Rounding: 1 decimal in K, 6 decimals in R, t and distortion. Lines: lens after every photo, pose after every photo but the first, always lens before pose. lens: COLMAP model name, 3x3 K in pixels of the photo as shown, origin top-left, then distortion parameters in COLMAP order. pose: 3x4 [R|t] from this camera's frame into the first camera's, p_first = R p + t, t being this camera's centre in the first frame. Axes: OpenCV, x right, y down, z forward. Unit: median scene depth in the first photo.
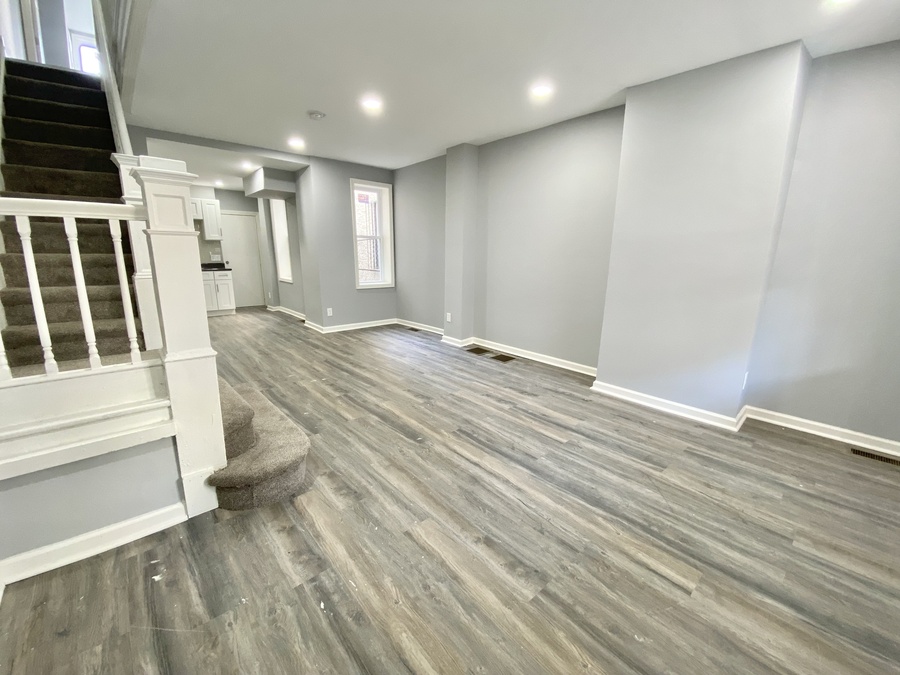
lens RADIAL K [[372.0, 0, 444.7], [0, 372.0, 336.1], [0, 0, 1]] dist [-0.002679, -0.007991]
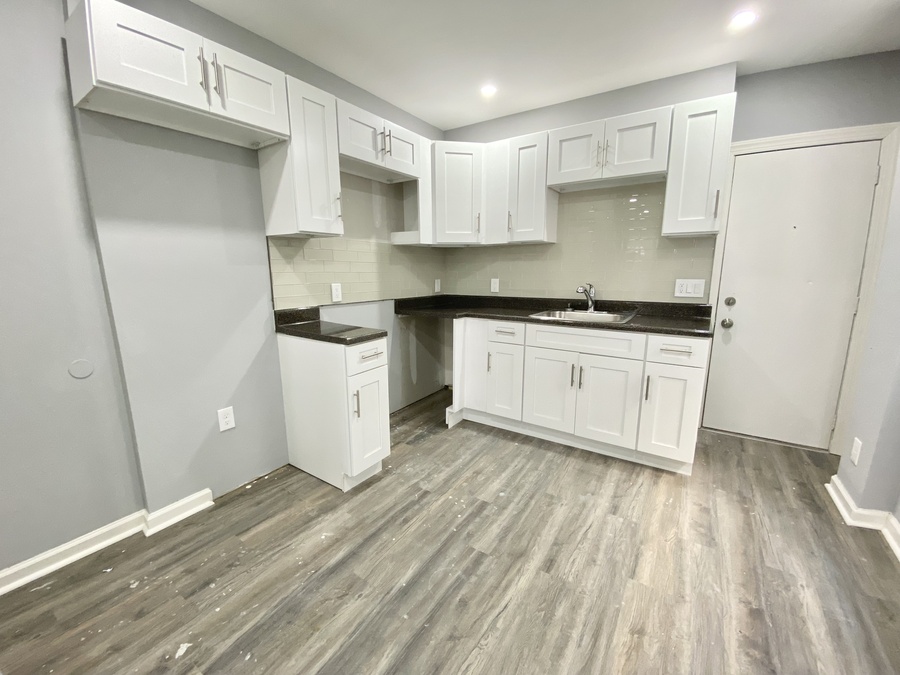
lens RADIAL K [[372.0, 0, 448.6], [0, 372.0, 333.4], [0, 0, 1]] dist [-0.002679, -0.007991]
pose [[0.258353, 0.171888, -0.950636, -1.111061], [-0.210364, 0.970439, 0.118298, -0.525974], [0.942868, 0.169417, 0.286875, 2.254896]]
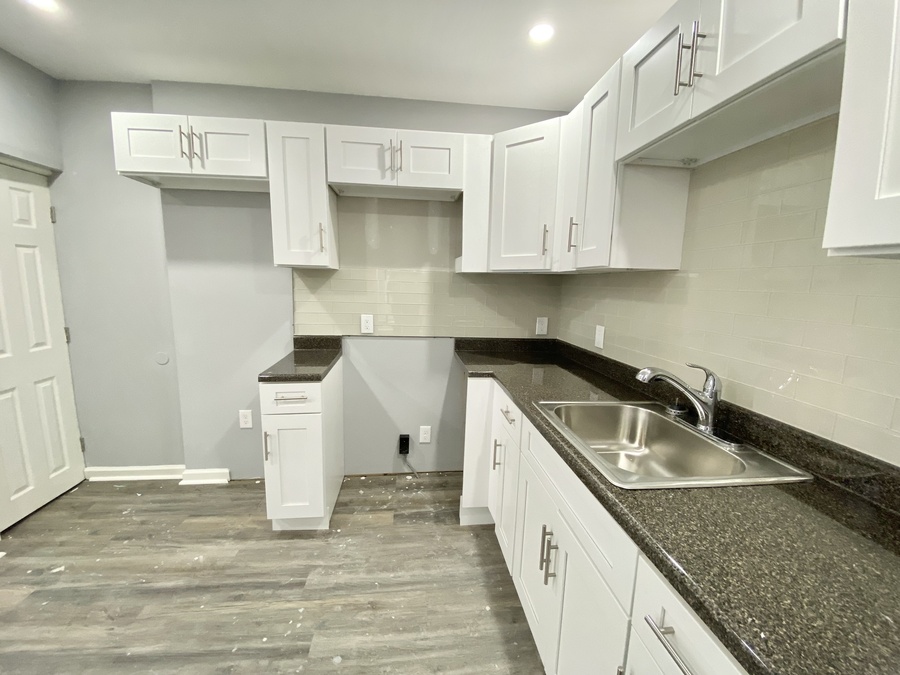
lens RADIAL K [[372.0, 0, 448.2], [0, 372.0, 329.7], [0, 0, 1]] dist [-0.002679, -0.007991]
pose [[-0.578985, 0.095526, -0.809723, -1.544025], [-0.201045, 0.945722, 0.255325, -0.741920], [0.790163, 0.310620, -0.528354, 2.978060]]
